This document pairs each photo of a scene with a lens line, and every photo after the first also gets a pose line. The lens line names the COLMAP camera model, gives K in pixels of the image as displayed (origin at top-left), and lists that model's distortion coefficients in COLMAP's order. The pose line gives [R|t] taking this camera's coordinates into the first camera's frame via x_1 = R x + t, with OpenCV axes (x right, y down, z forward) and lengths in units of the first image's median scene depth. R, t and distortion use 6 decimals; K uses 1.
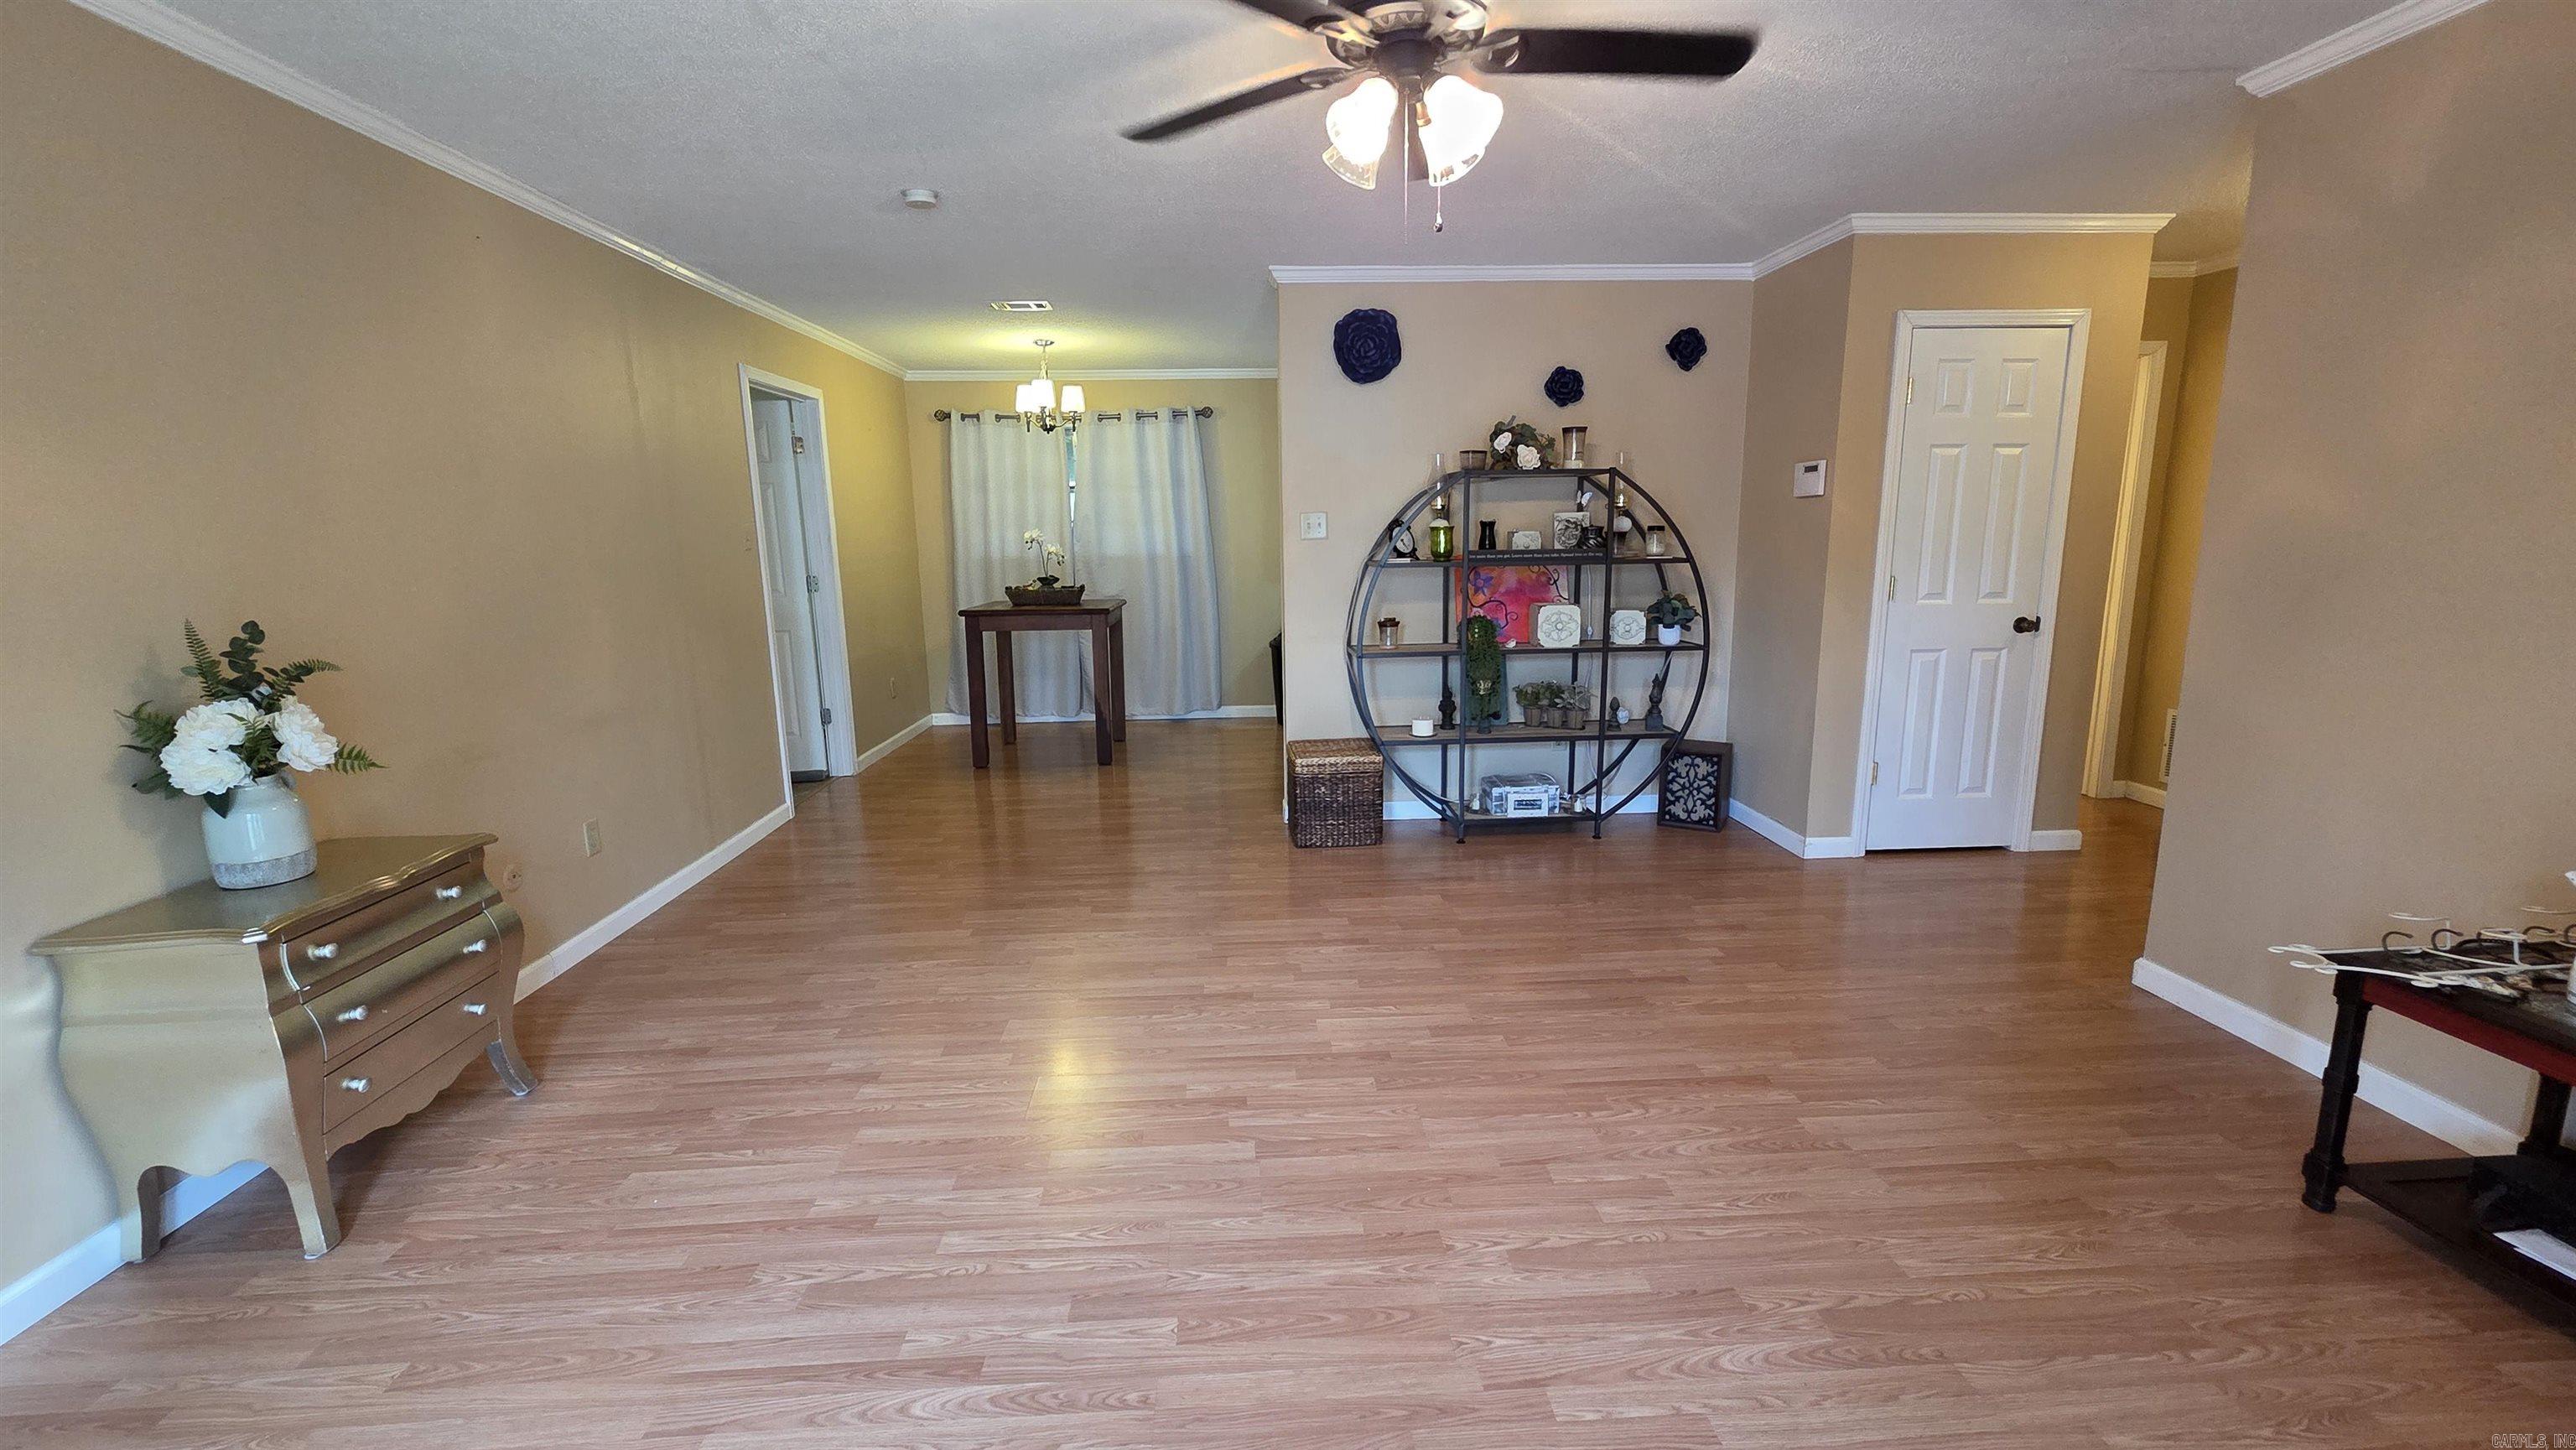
lens RADIAL K [[1049.7, 0, 1278.9], [0, 1049.7, 718.9], [0, 0, 1]] dist [0.000866, 0.000272]
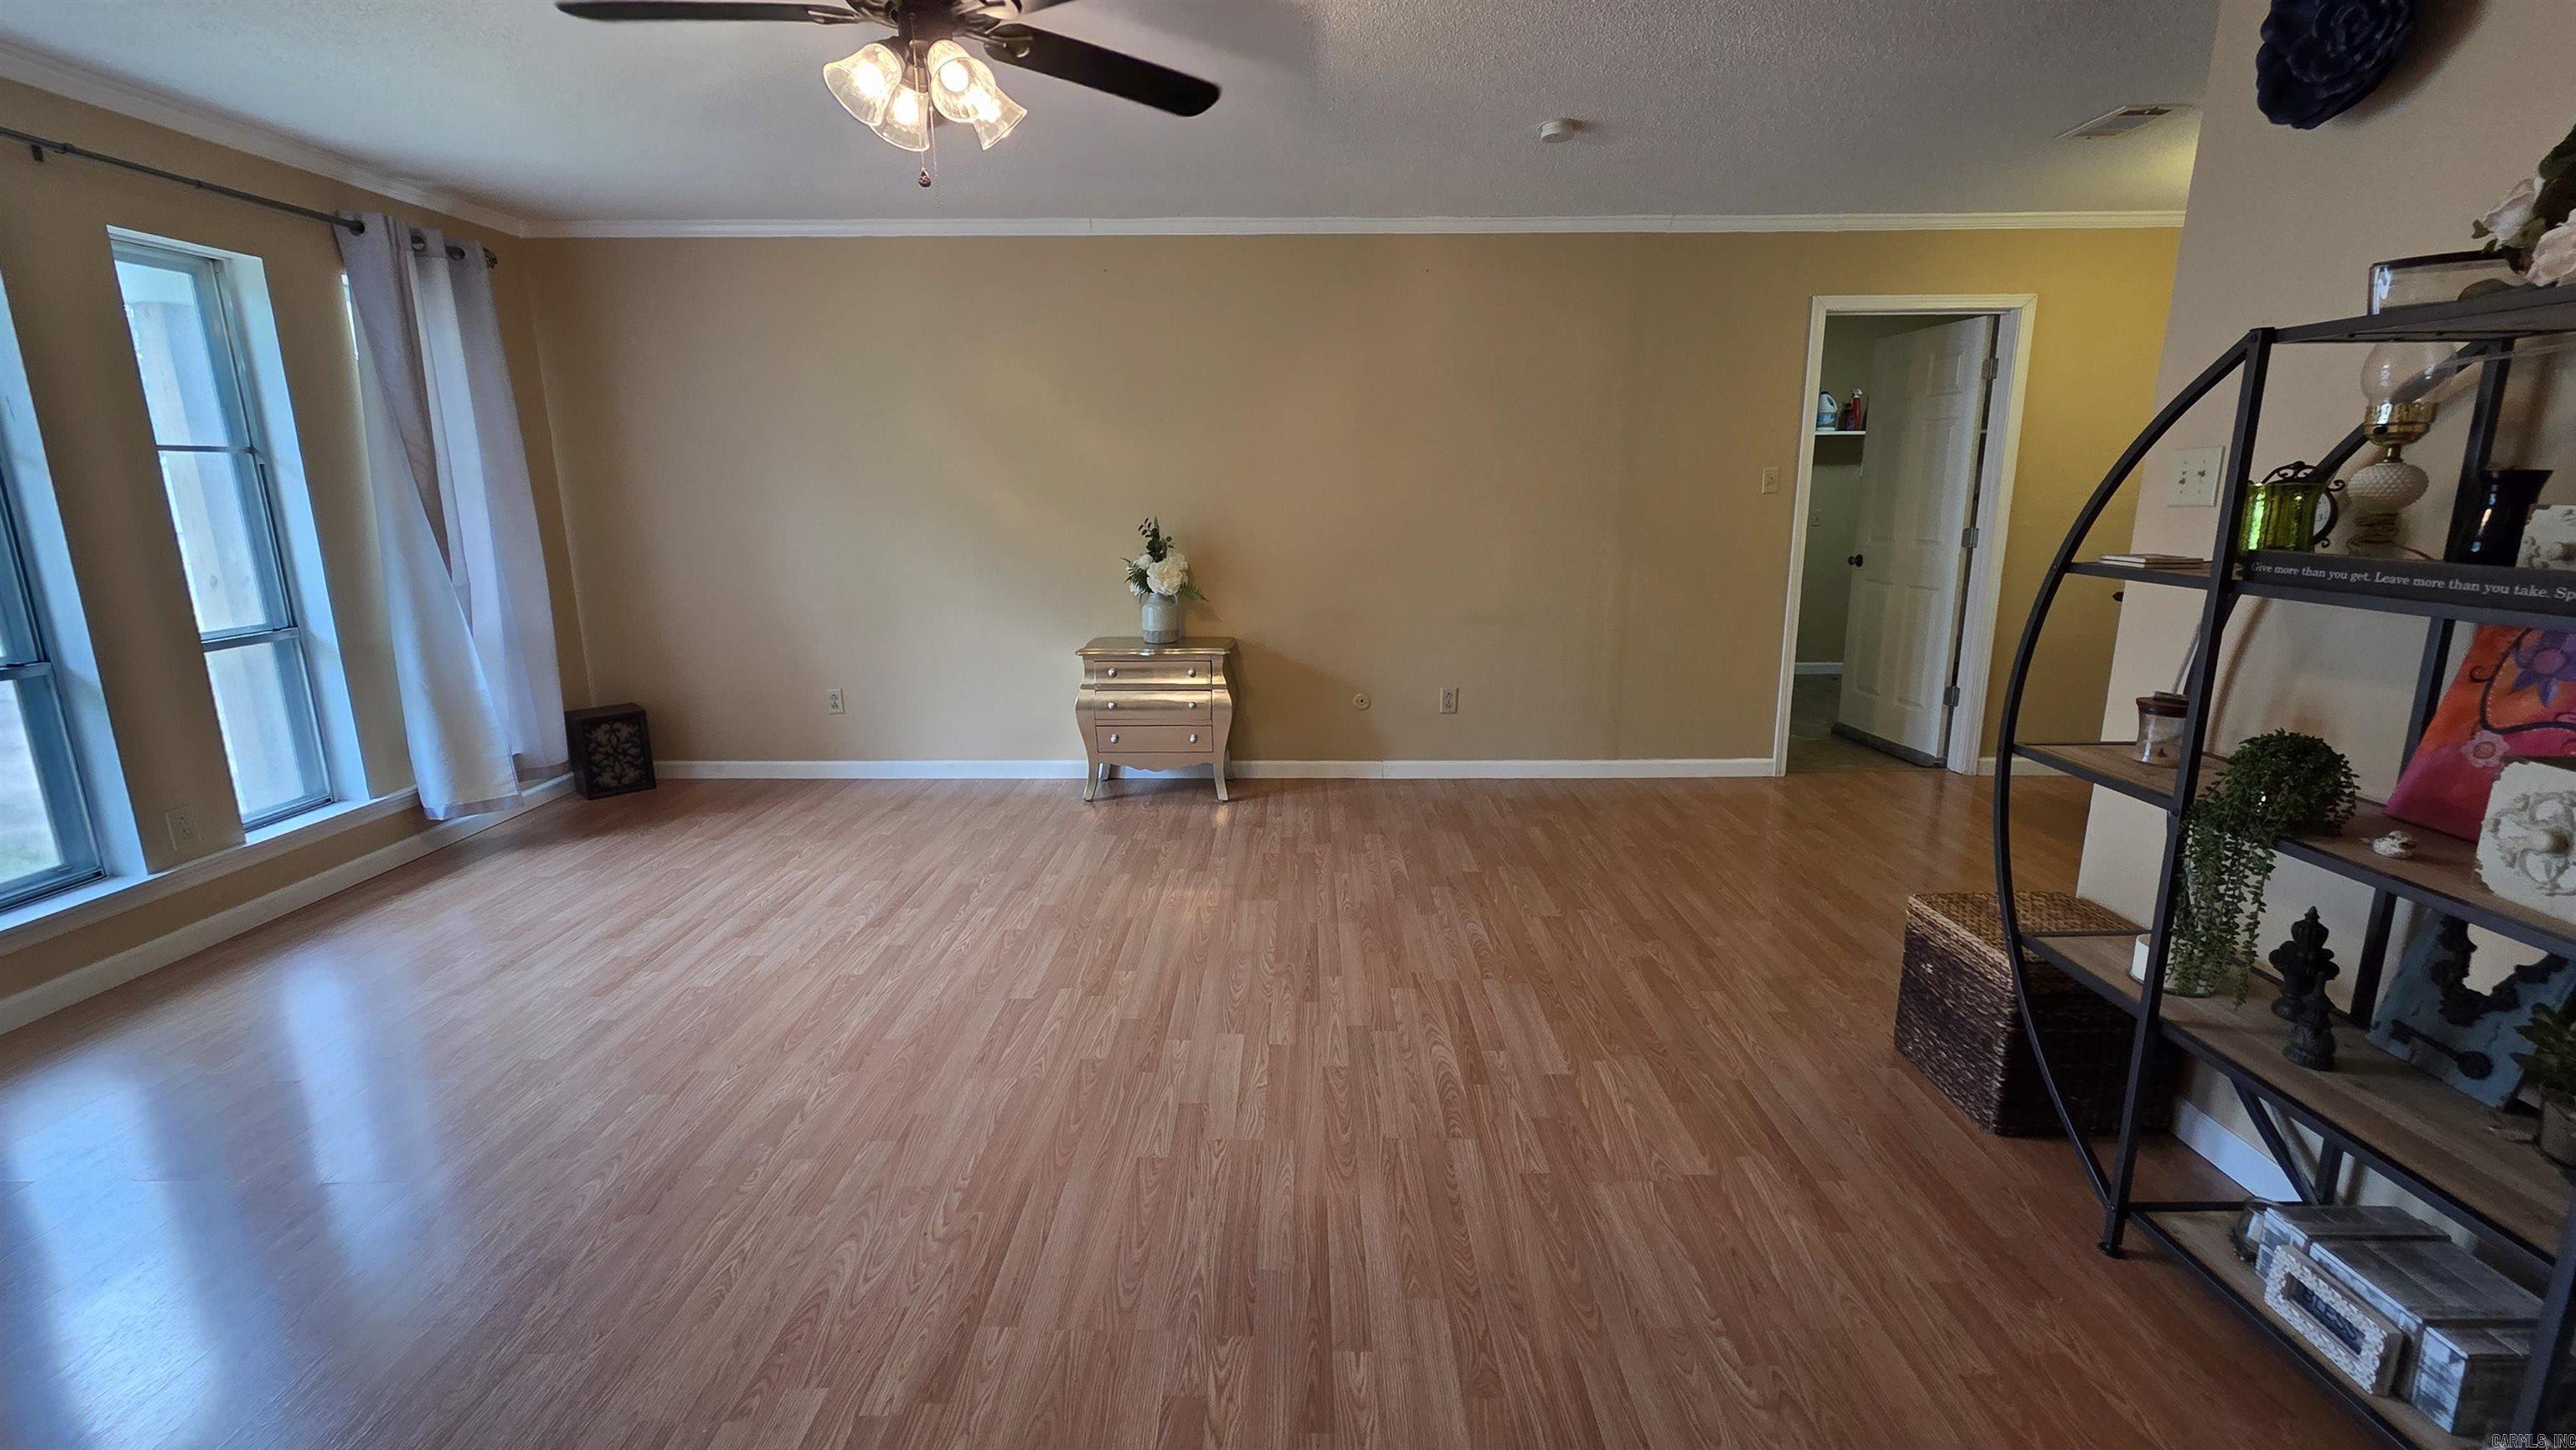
lens RADIAL K [[1053.0, 0, 1300.1], [0, 1053.0, 707.9], [0, 0, 1]] dist [0.002306, -0.000028]
pose [[-0.053545, 0.226775, -0.972474, 0.845256], [-0.173008, 0.957036, 0.232701, -0.199162], [0.983464, 0.180706, -0.012011, 1.004501]]
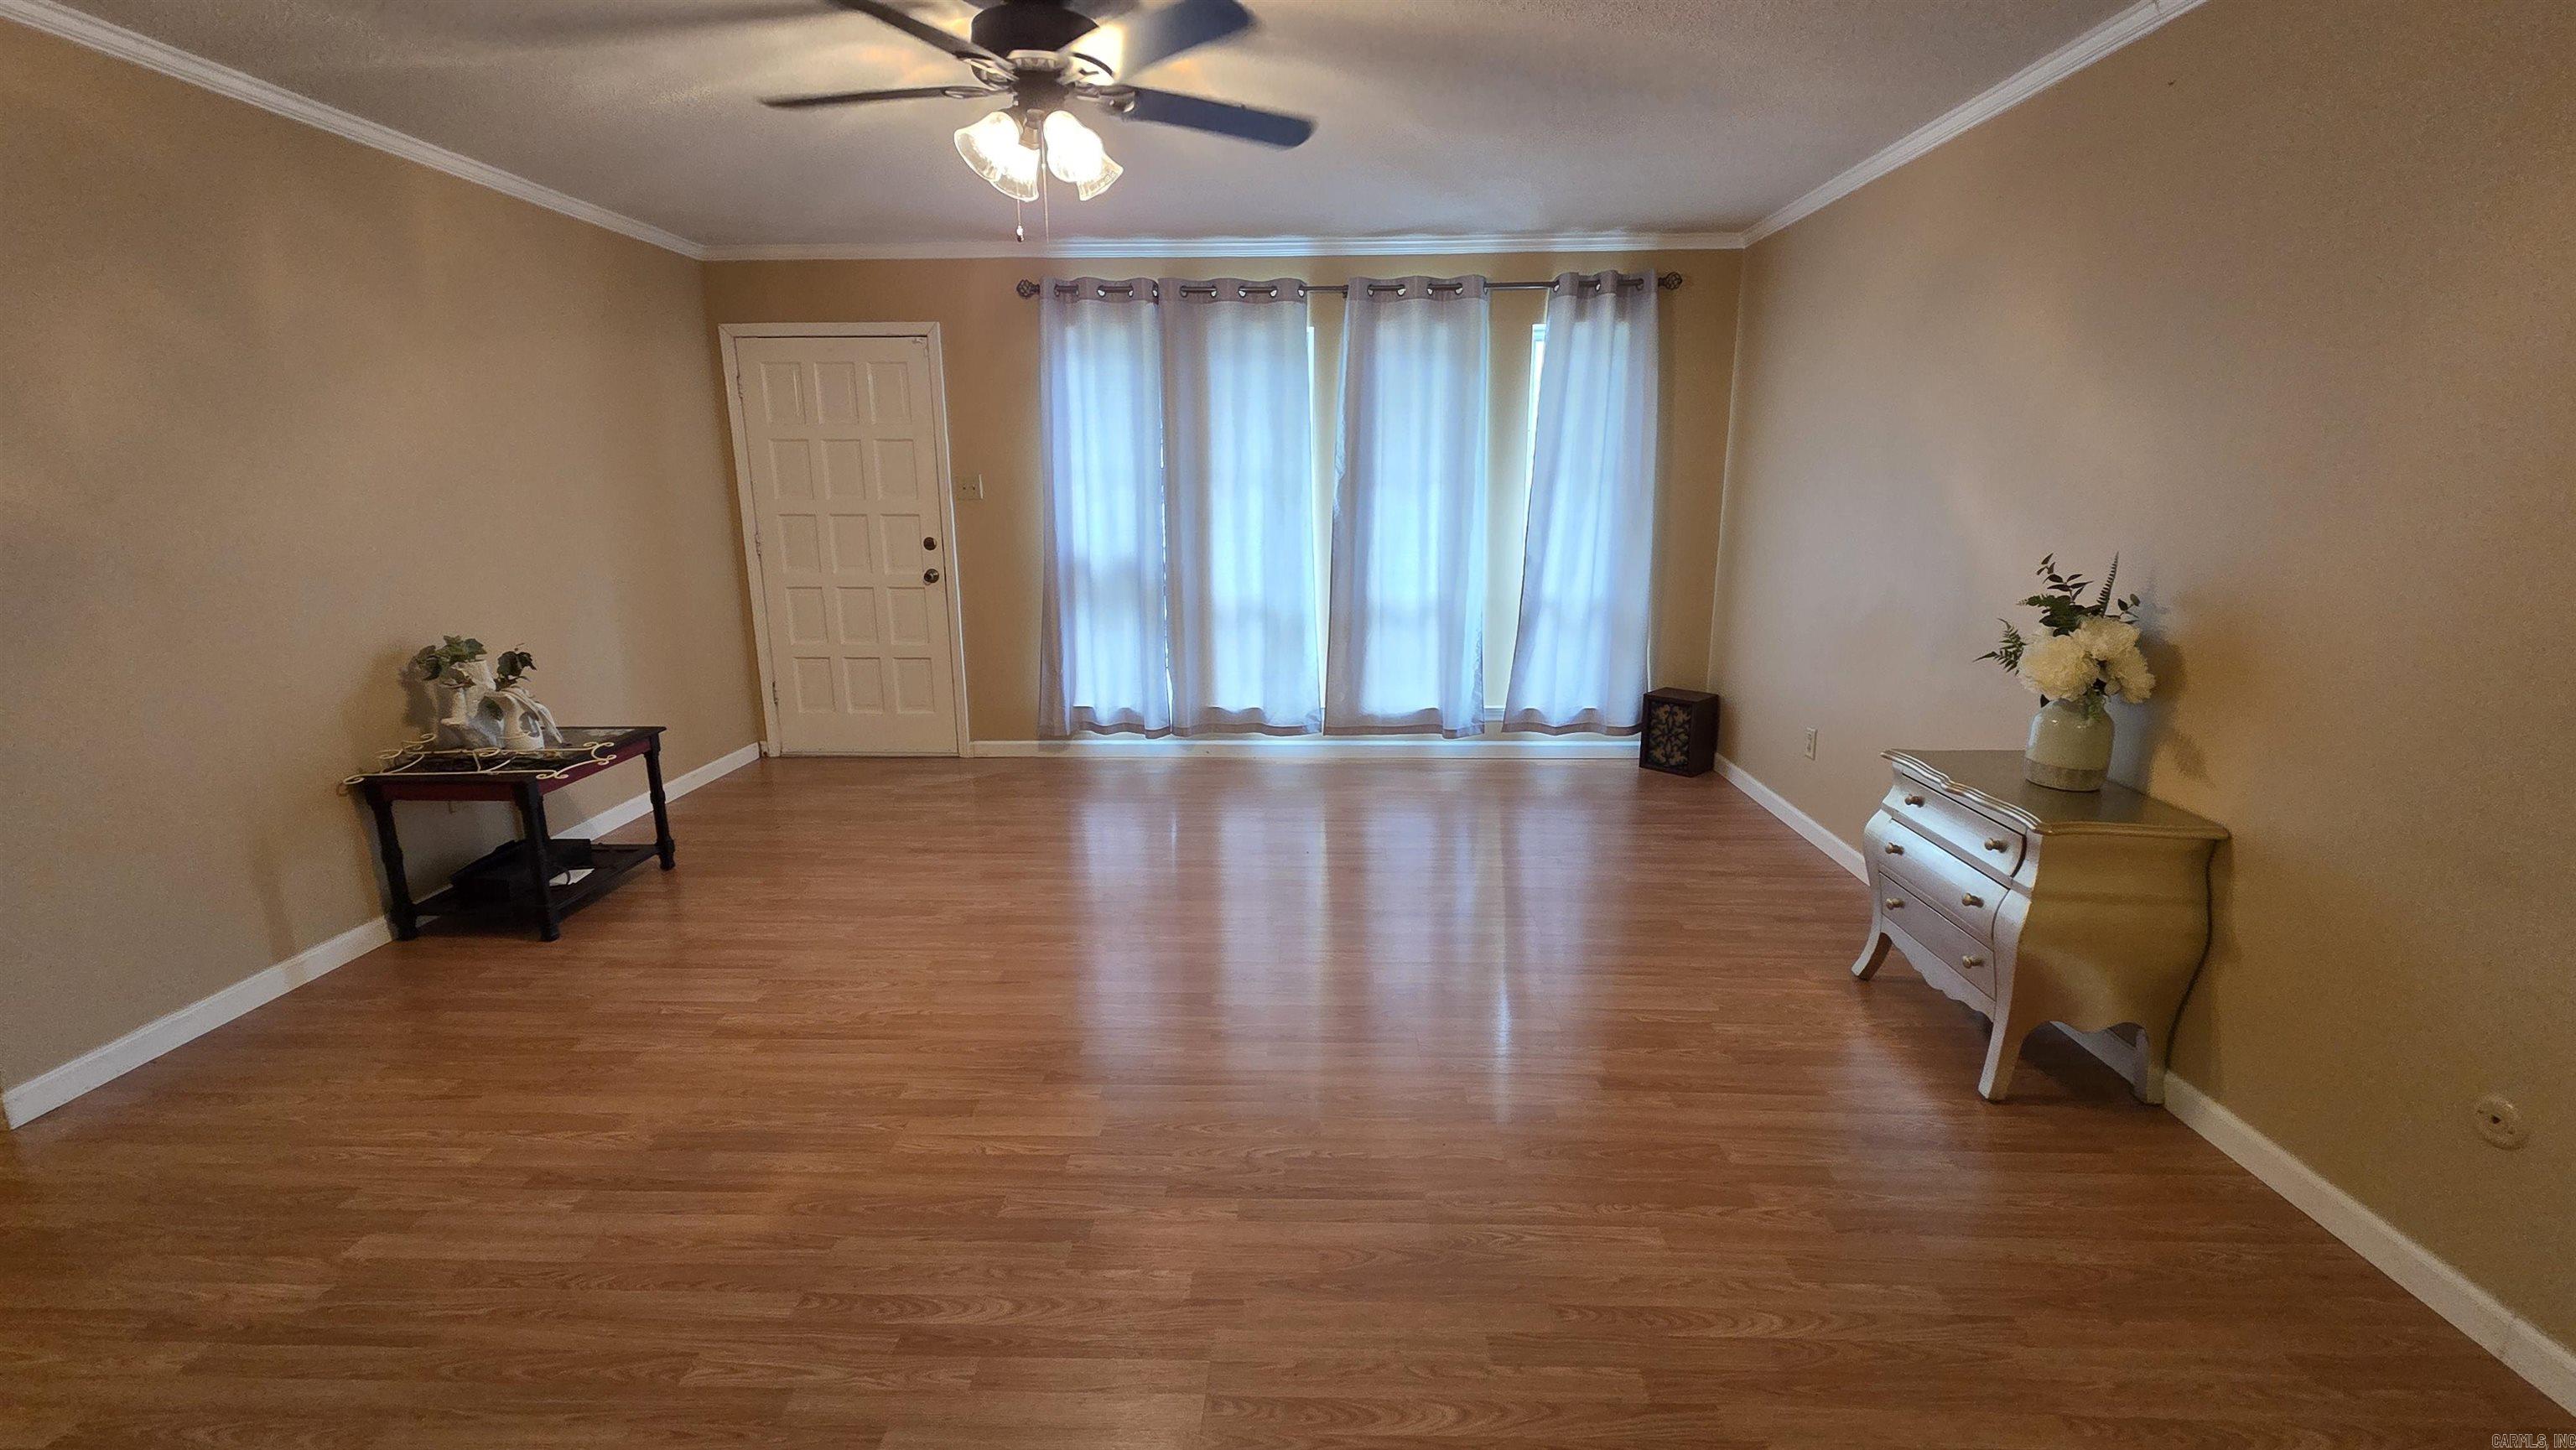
lens RADIAL K [[1044.0, 0, 1288.4], [0, 1044.0, 736.1], [0, 0, 1]] dist [-0.001097, -0.000108]
pose [[-0.996738, 0.003558, 0.080633, -0.165335], [0.036077, 0.913315, 0.405654, -0.287310], [-0.072200, 0.407239, -0.910463, 1.564307]]
